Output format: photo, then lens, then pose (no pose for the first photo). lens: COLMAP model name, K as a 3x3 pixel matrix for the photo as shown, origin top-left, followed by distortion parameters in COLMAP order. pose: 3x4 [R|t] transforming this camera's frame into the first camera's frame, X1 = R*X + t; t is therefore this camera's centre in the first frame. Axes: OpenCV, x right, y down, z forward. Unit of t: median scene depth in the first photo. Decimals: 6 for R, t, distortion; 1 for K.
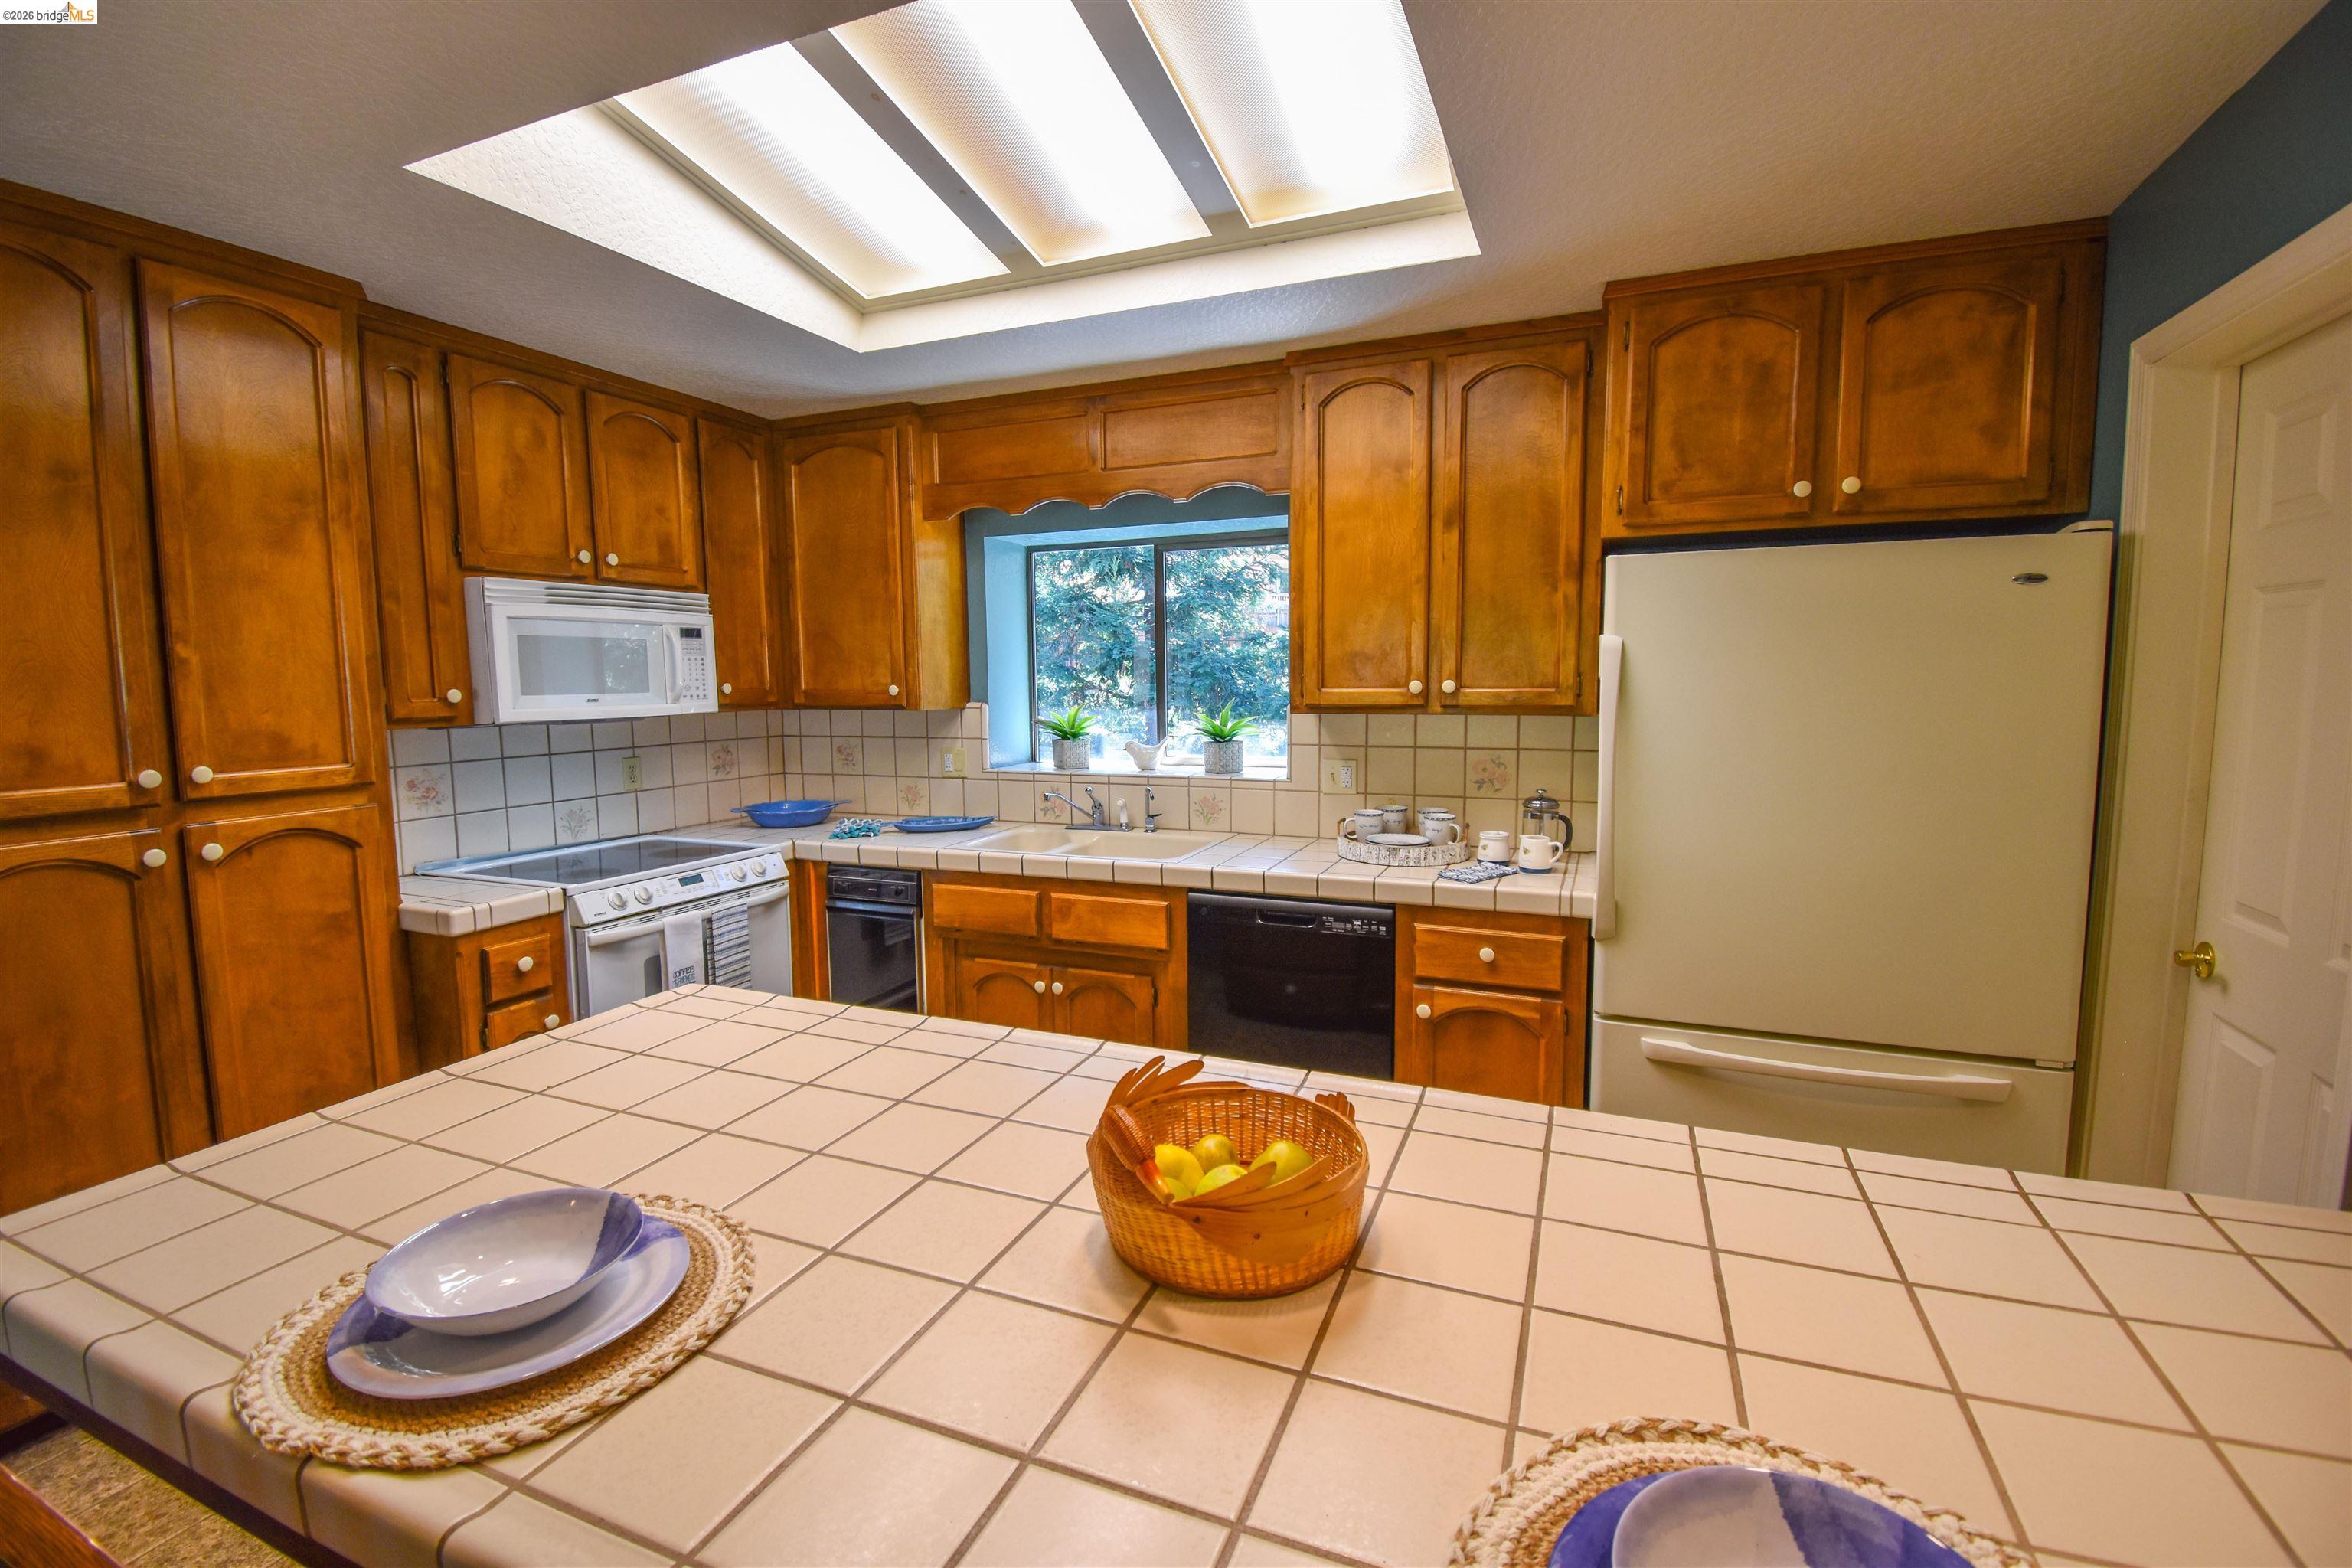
lens RADIAL K [[1029.4, 0, 1178.5], [0, 1029.4, 778.4], [0, 0, 1]] dist [0.023346, -0.028578]
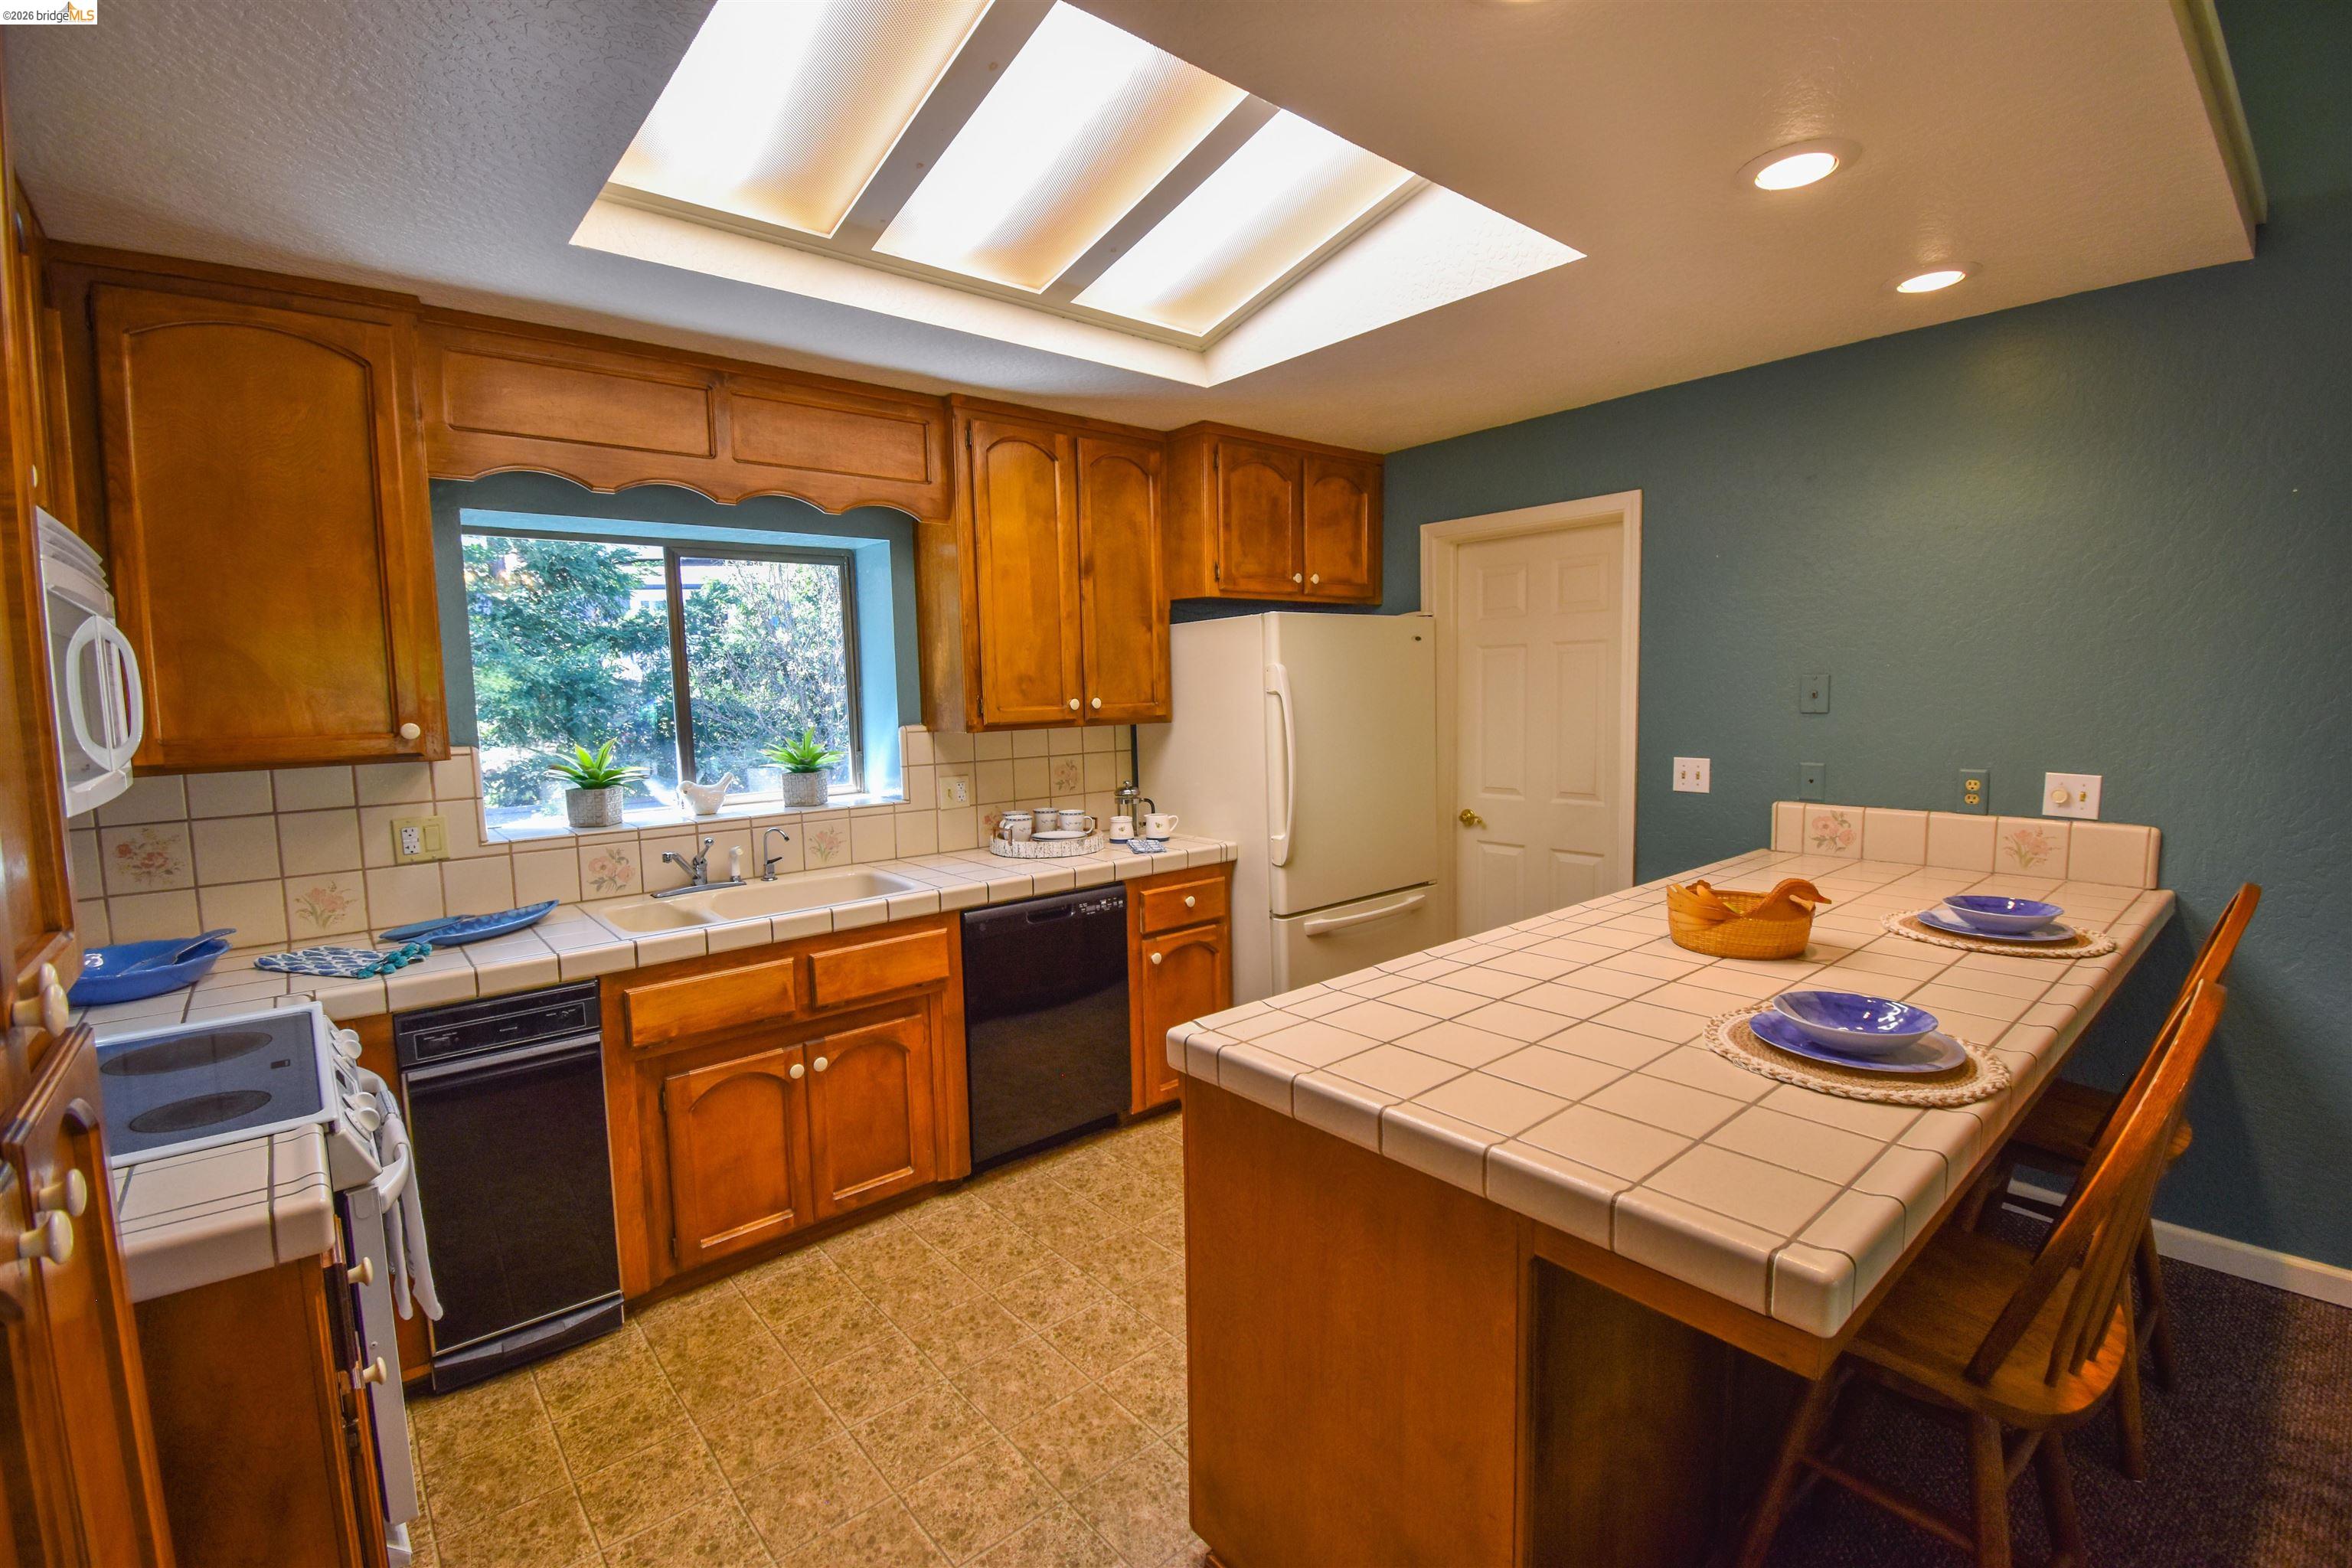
lens RADIAL K [[1029.4, 0, 1178.5], [0, 1029.4, 778.4], [0, 0, 1]] dist [0.023346, -0.028578]
pose [[0.452920, -0.082560, 0.887720, -0.782269], [0.110411, 0.993232, 0.036041, -0.032758], [-0.884688, 0.081691, 0.458971, 0.348040]]
